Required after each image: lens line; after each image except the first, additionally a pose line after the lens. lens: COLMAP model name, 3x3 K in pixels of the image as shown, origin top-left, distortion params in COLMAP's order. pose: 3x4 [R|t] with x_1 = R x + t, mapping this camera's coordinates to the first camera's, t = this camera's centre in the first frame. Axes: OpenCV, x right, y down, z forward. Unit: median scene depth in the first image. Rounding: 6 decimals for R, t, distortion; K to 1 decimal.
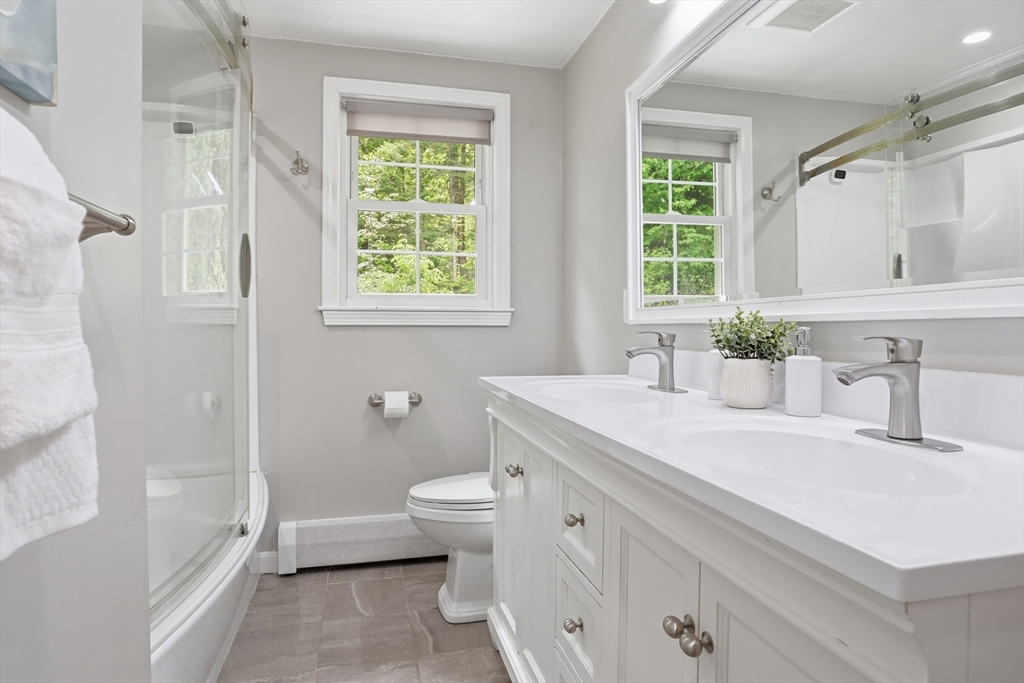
lens RADIAL K [[523.5, 0, 510.1], [0, 523.5, 326.3], [0, 0, 1]] dist [-0.067966, 0.026649]
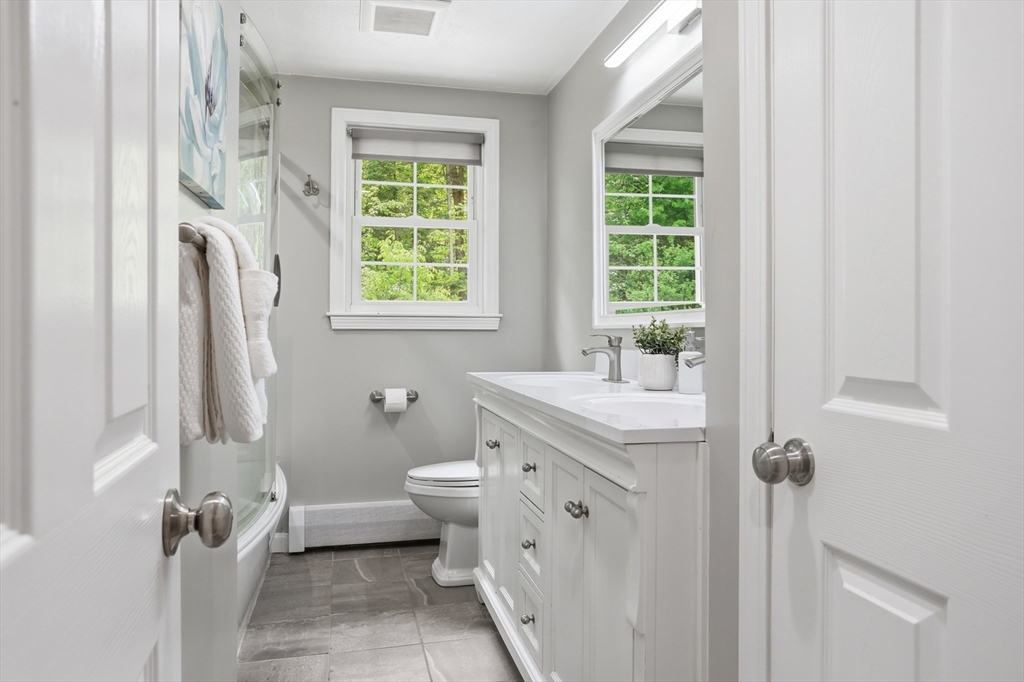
lens RADIAL K [[639.6, 0, 512.5], [0, 639.6, 328.4], [0, 0, 1]] dist [-0.049321, 0.001140]
pose [[0.999913, 0.003302, -0.012805, 0.051701], [-0.003354, 0.999986, -0.004059, 0.001036], [0.012791, 0.004102, 0.999910, -0.383359]]
